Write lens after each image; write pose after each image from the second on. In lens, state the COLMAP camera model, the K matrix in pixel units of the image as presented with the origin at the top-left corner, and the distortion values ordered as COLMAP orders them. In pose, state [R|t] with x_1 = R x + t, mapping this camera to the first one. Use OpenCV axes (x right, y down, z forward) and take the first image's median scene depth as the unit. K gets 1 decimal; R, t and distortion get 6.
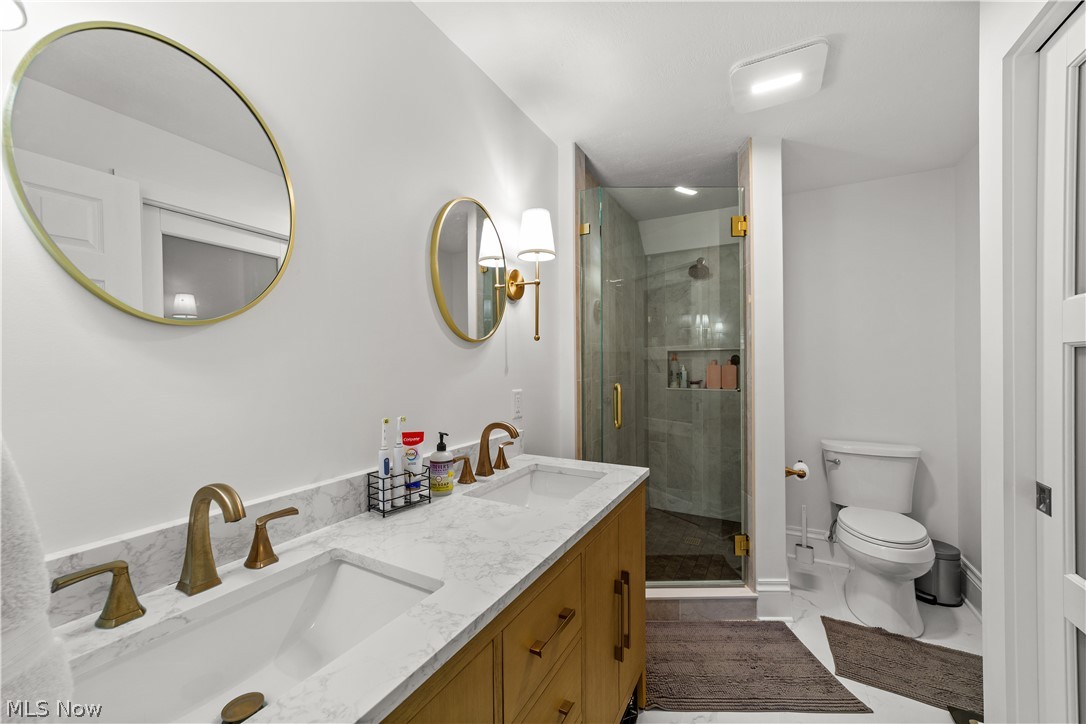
lens RADIAL K [[419.8, 0, 543.1], [0, 419.8, 364.7], [0, 0, 1]] dist [-0.000422, 0.000109]
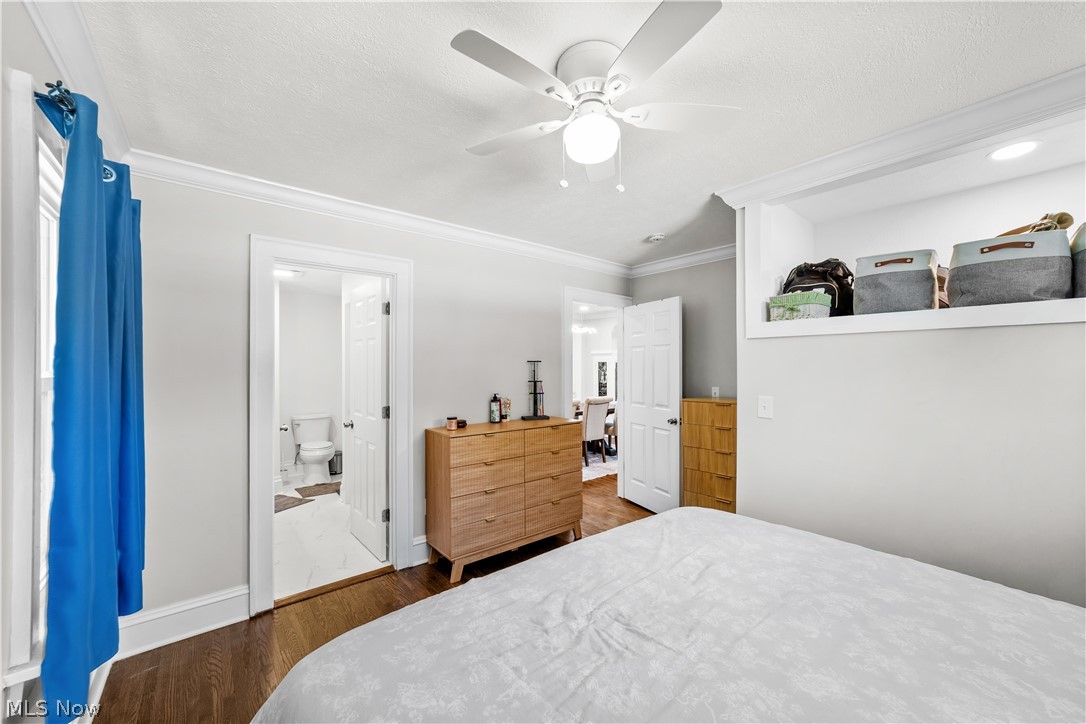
lens RADIAL K [[419.8, 0, 543.2], [0, 419.8, 366.3], [0, 0, 1]] dist [-0.000422, 0.000109]
pose [[0.372737, 0.010841, 0.927874, -0.915136], [-0.005087, 0.999941, -0.009640, -0.054428], [-0.927923, -0.001127, 0.372770, -1.058111]]
